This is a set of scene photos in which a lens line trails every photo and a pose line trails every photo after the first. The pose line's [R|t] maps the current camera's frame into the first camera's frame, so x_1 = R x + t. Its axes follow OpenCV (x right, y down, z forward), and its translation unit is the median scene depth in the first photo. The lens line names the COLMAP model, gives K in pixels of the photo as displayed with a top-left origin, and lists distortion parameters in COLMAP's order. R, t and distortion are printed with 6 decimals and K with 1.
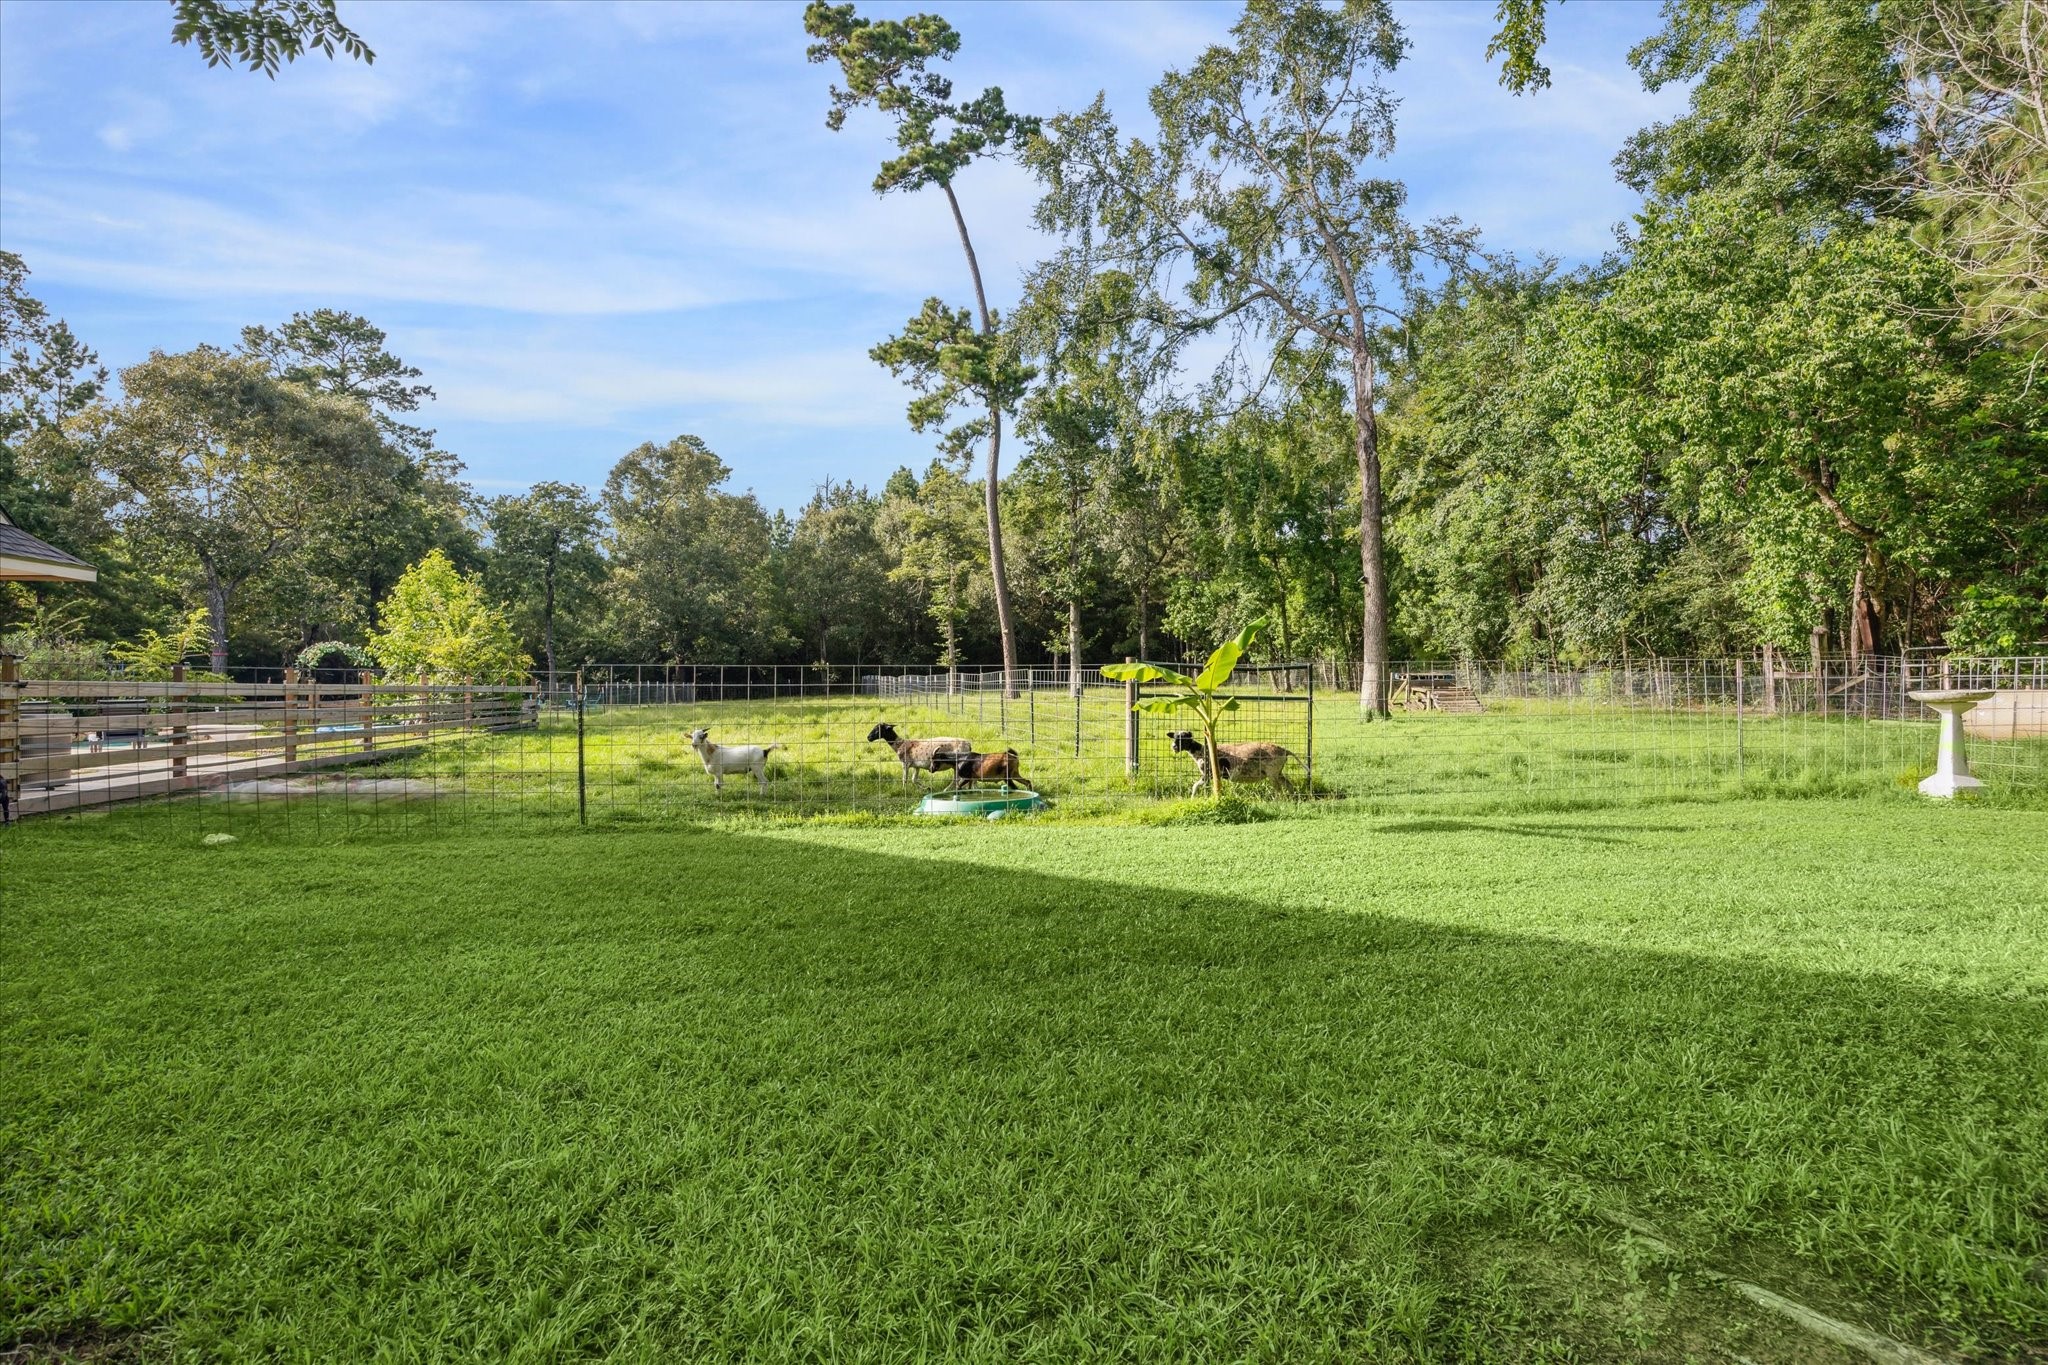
lens RADIAL K [[817.0, 0, 1027.2], [0, 817.0, 654.1], [0, 0, 1]] dist [-0.000913, 0.000380]
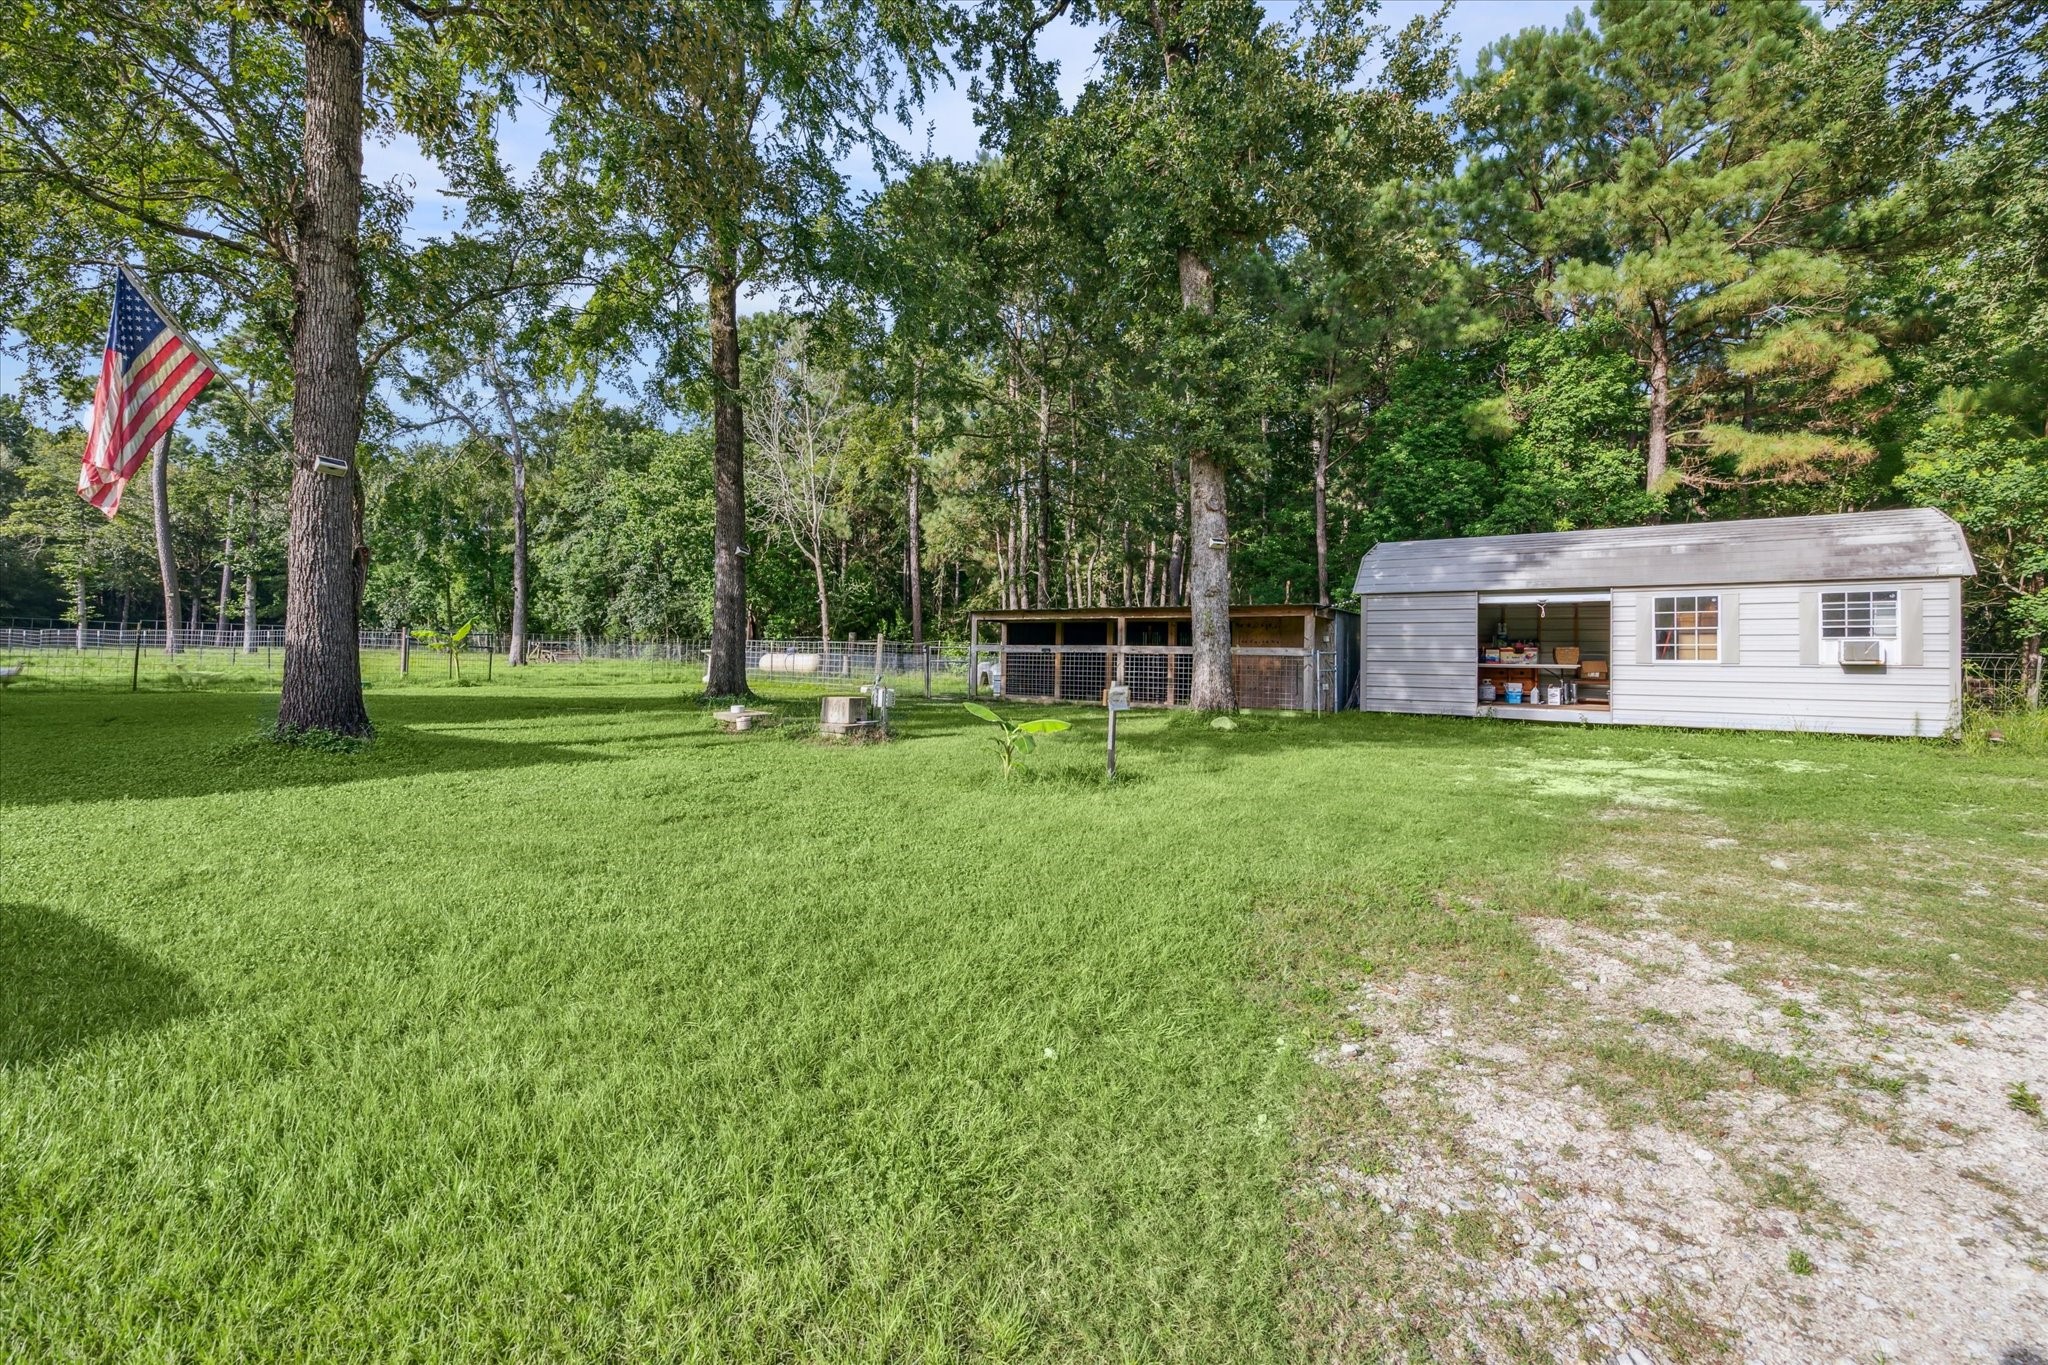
lens RADIAL K [[817.0, 0, 1027.2], [0, 817.0, 654.1], [0, 0, 1]] dist [-0.000913, 0.000380]
pose [[0.568608, 0.020324, 0.822358, -0.306137], [-0.047757, 0.998824, 0.008336, -0.012917], [-0.821221, -0.044013, 0.568910, -0.691878]]
